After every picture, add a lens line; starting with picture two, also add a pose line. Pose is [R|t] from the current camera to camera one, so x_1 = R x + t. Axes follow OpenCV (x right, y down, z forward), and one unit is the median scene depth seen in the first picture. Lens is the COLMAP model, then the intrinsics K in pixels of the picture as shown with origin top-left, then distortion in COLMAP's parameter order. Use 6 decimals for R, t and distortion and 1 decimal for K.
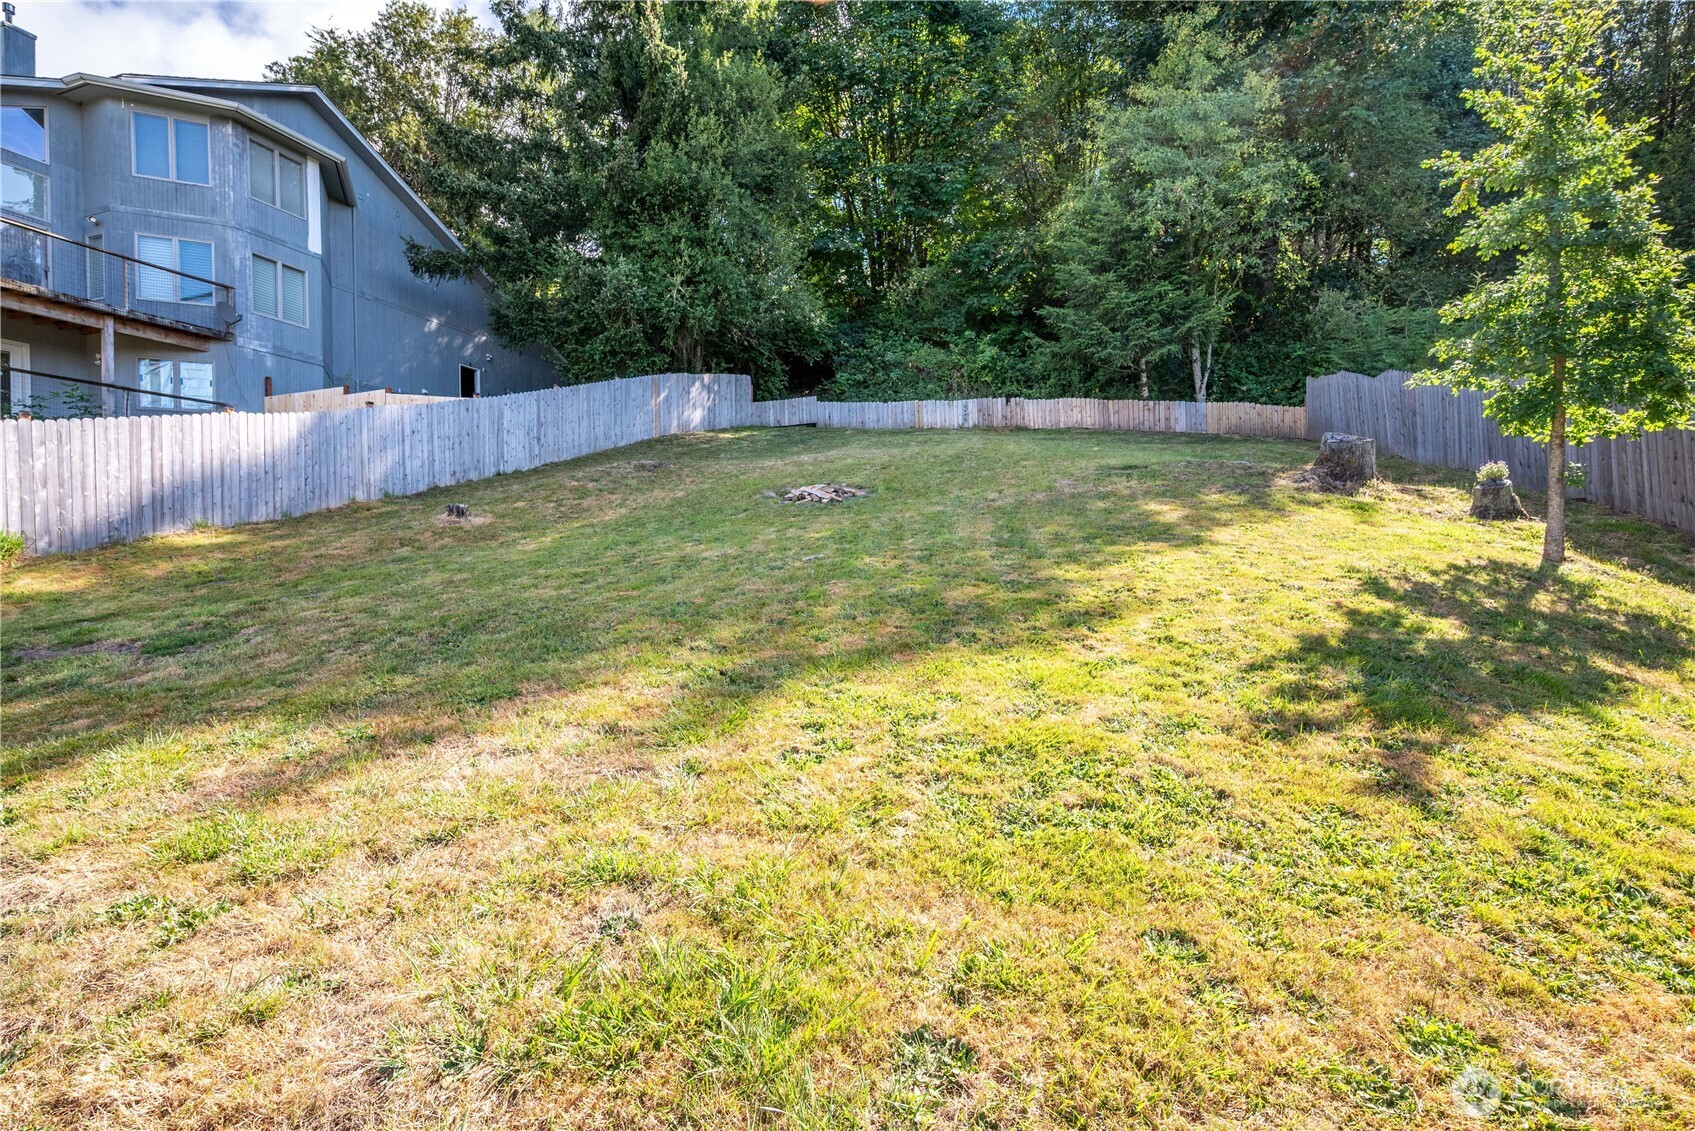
lens RADIAL K [[796.8, 0, 843.3], [0, 796.8, 569.0], [0, 0, 1]] dist [0.003004, 0.001183]
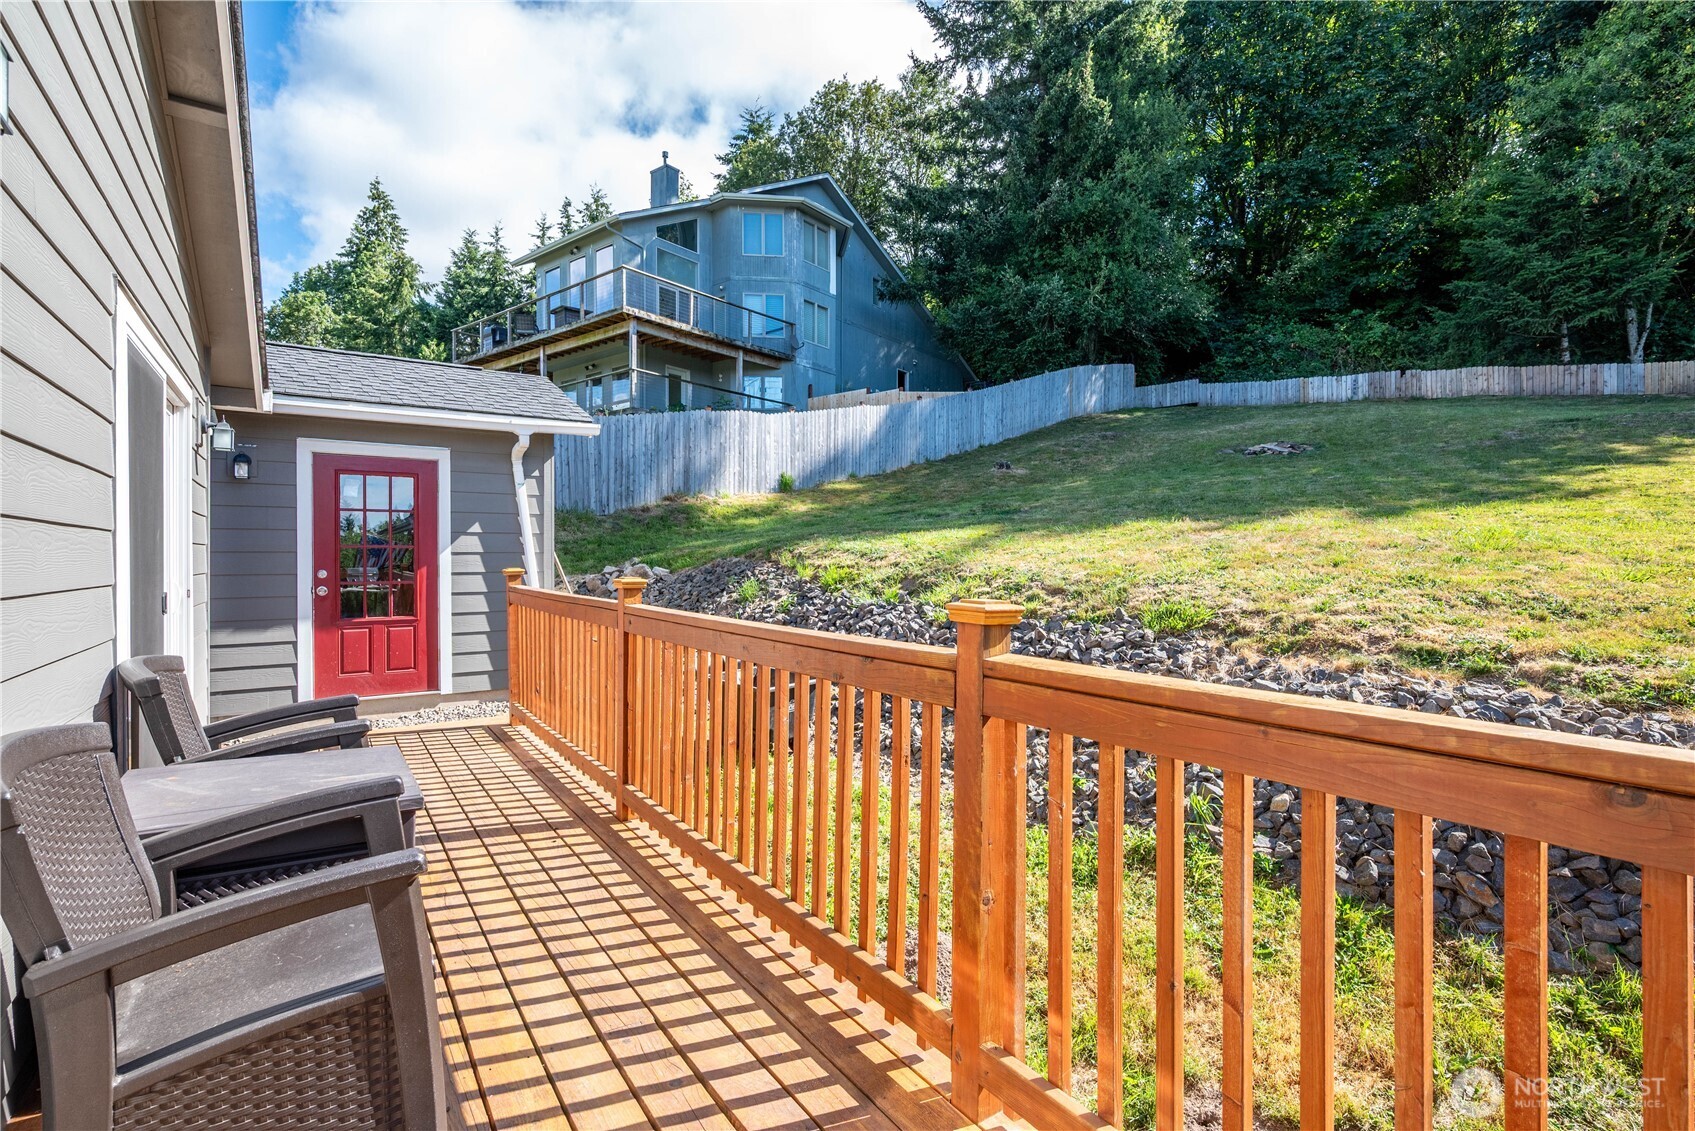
lens RADIAL K [[796.8, 0, 843.3], [0, 796.8, 569.0], [0, 0, 1]] dist [0.003004, 0.001183]
pose [[0.942188, 0.027143, -0.333983, -0.139807], [-0.024415, 0.999625, 0.012364, 0.057243], [0.334193, -0.003496, 0.942498, -0.263750]]
